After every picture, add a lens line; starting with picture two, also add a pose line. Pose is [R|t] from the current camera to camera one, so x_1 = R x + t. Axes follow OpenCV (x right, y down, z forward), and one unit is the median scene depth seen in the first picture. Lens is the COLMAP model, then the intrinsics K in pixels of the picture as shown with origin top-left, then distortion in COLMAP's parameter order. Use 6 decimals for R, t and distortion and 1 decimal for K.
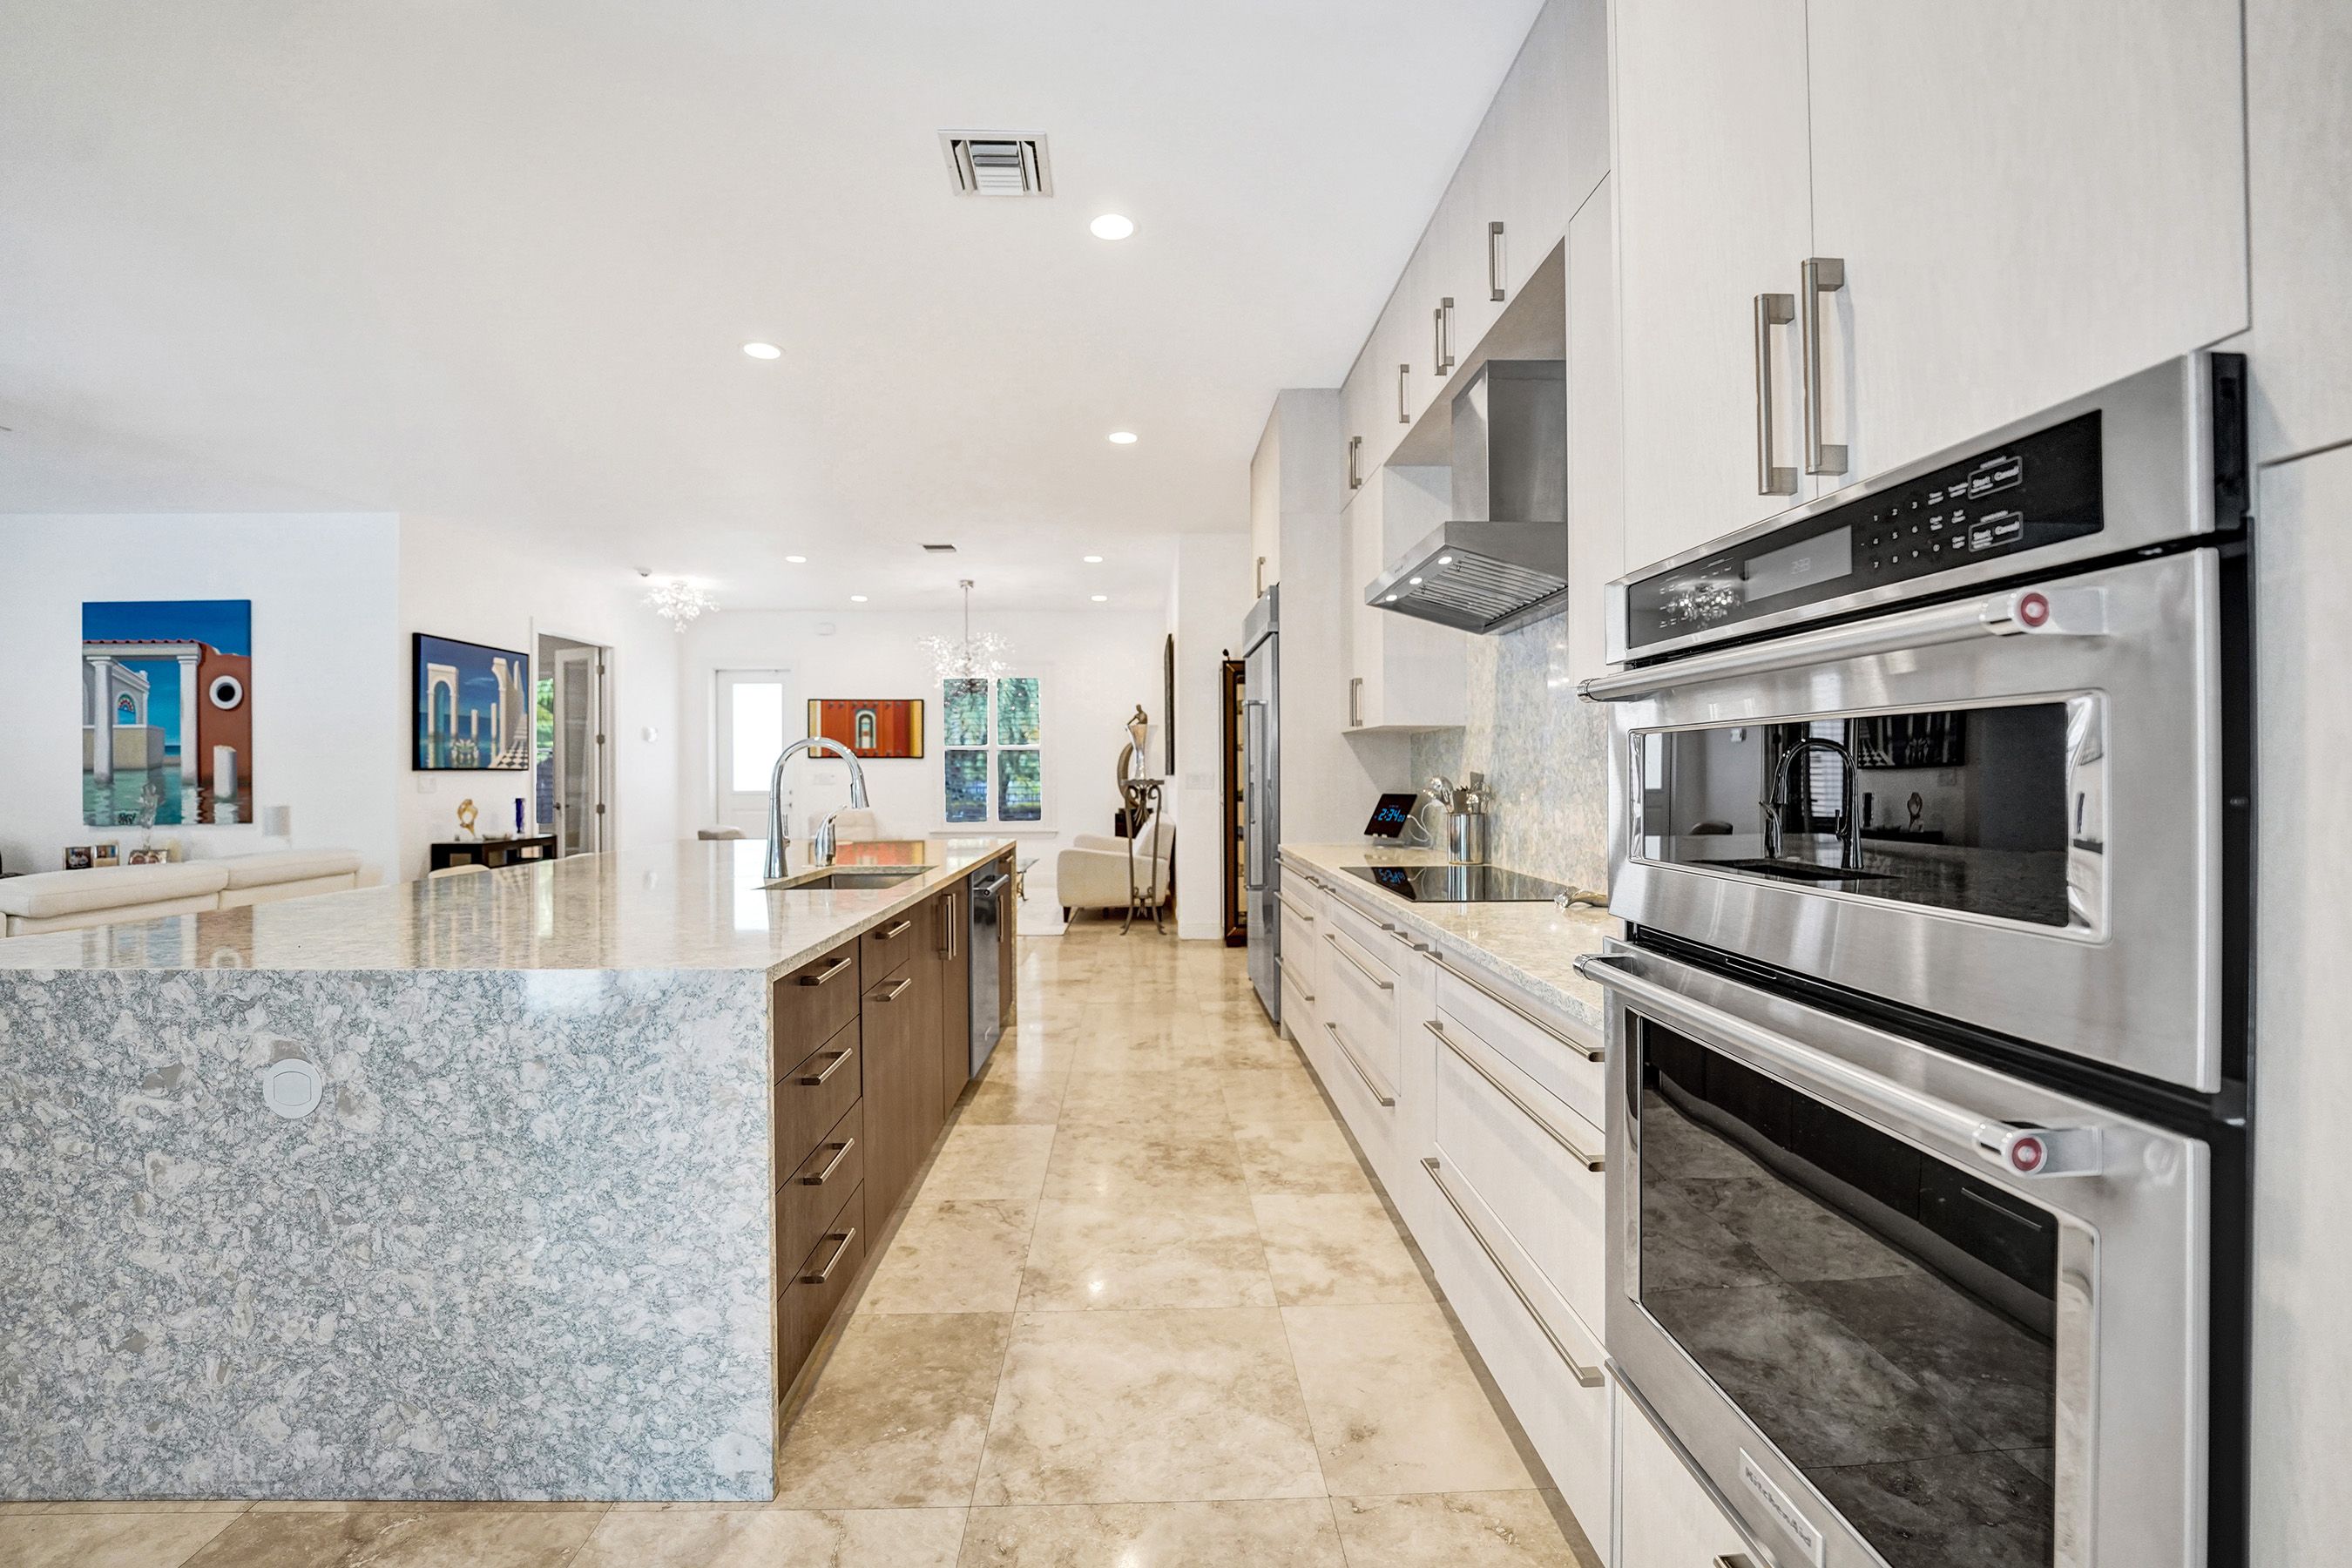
lens RADIAL K [[974.0, 0, 1167.3], [0, 974.0, 780.5], [0, 0, 1]] dist [-0.025087, 0.003936]
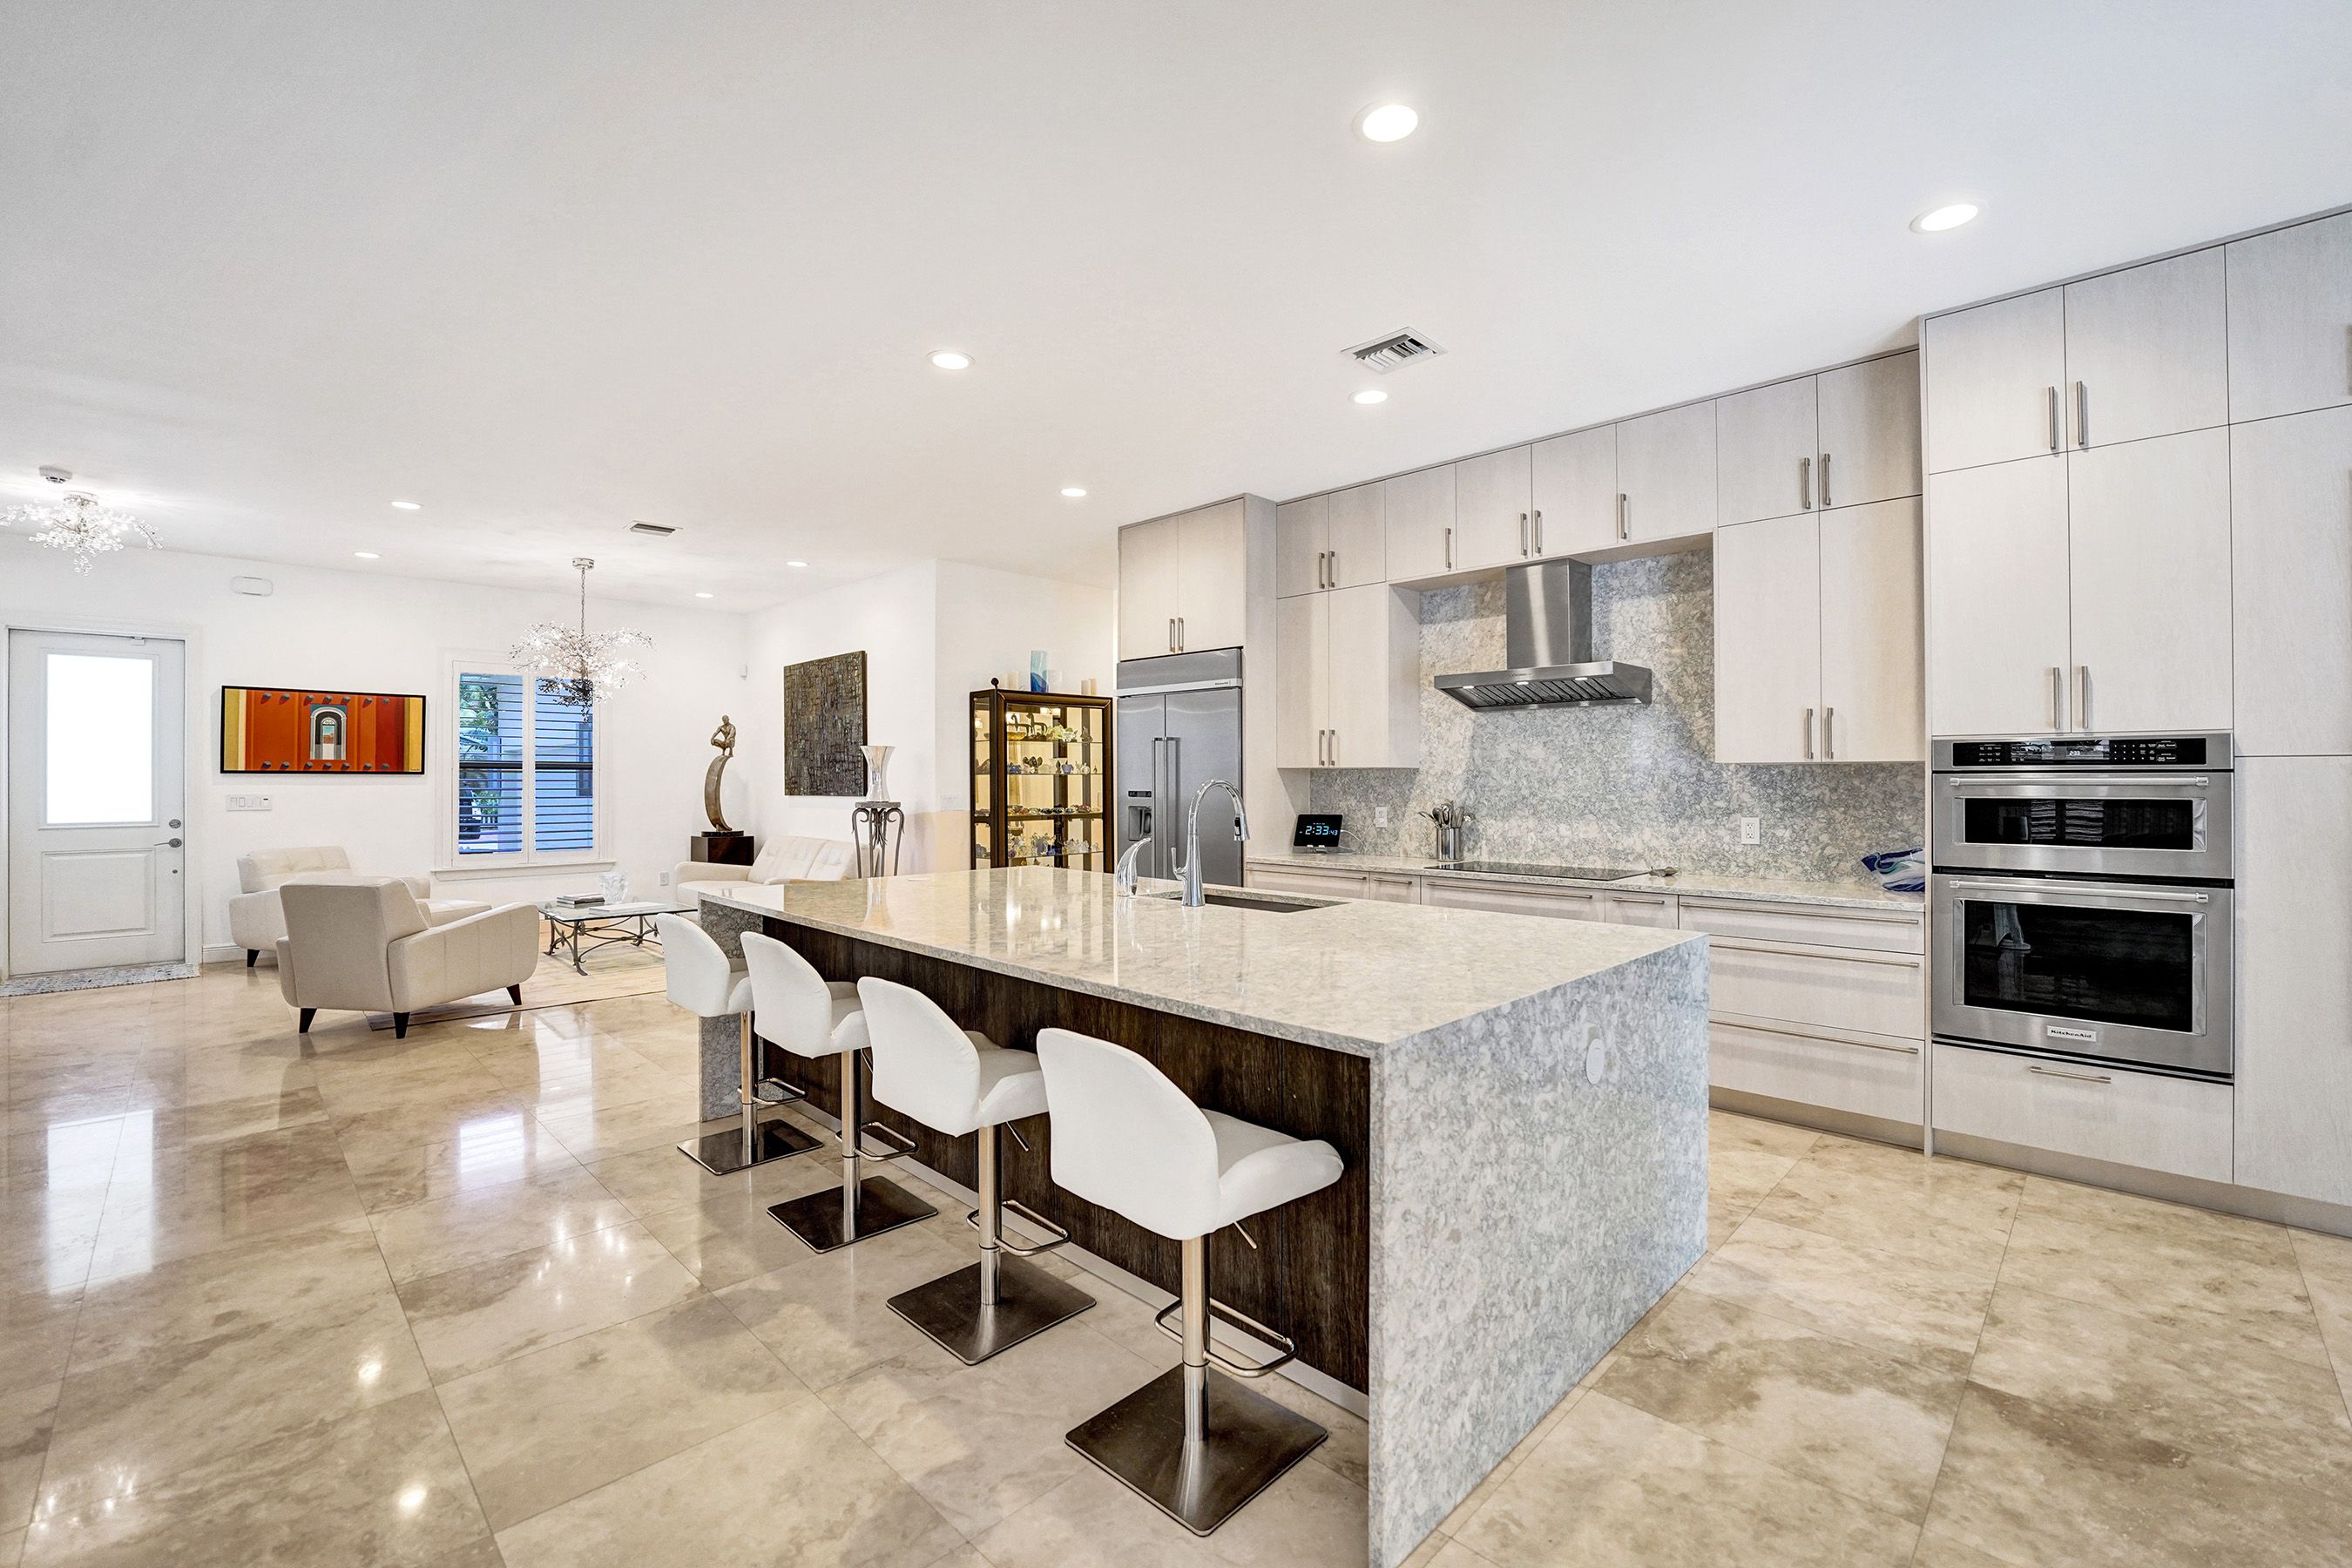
lens RADIAL K [[982.2, 0, 1179.3], [0, 982.2, 778.4], [0, 0, 1]] dist [-0.023040, 0.000451]
pose [[0.723859, 0.003804, 0.689938, -2.279667], [0.004780, 0.999933, -0.010529, -0.062377], [-0.689931, 0.010920, 0.723792, 0.403877]]
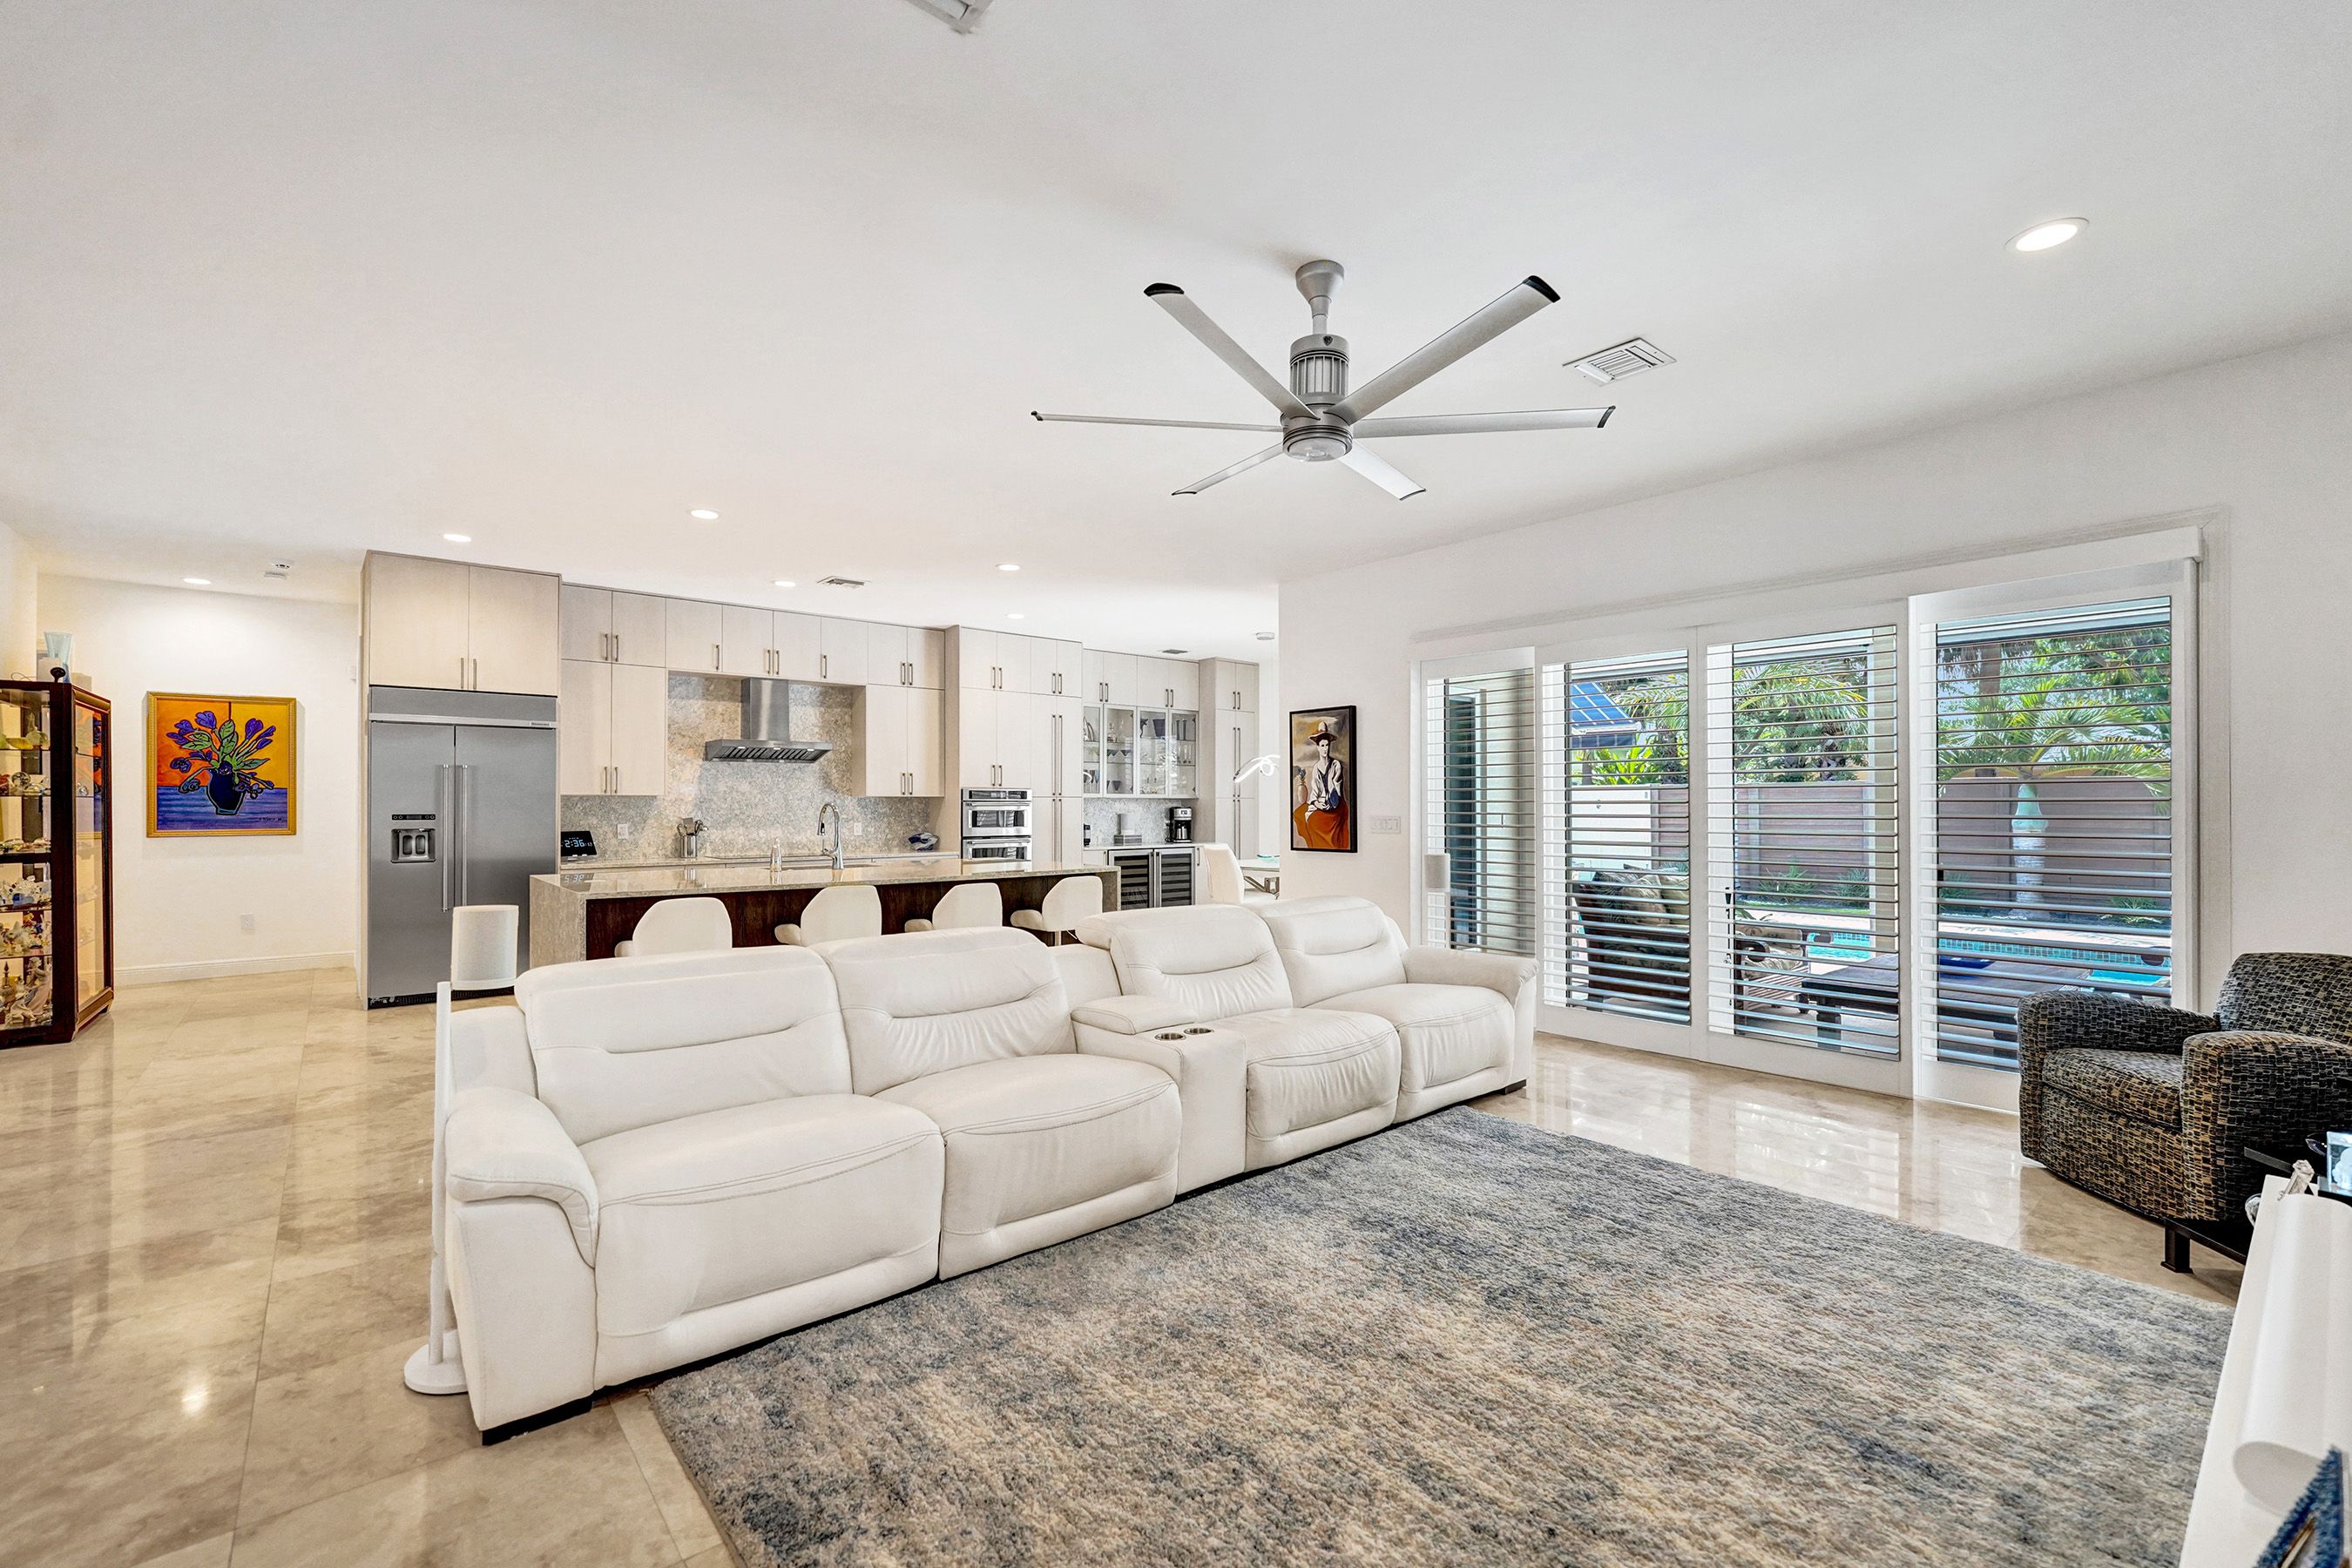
lens RADIAL K [[982.2, 0, 1179.3], [0, 982.2, 778.4], [0, 0, 1]] dist [-0.023040, 0.000451]
pose [[-0.624234, 0.029987, 0.780661, -4.799277], [0.013904, 0.999531, -0.027276, -0.049309], [-0.781113, -0.006172, -0.624359, 3.338309]]
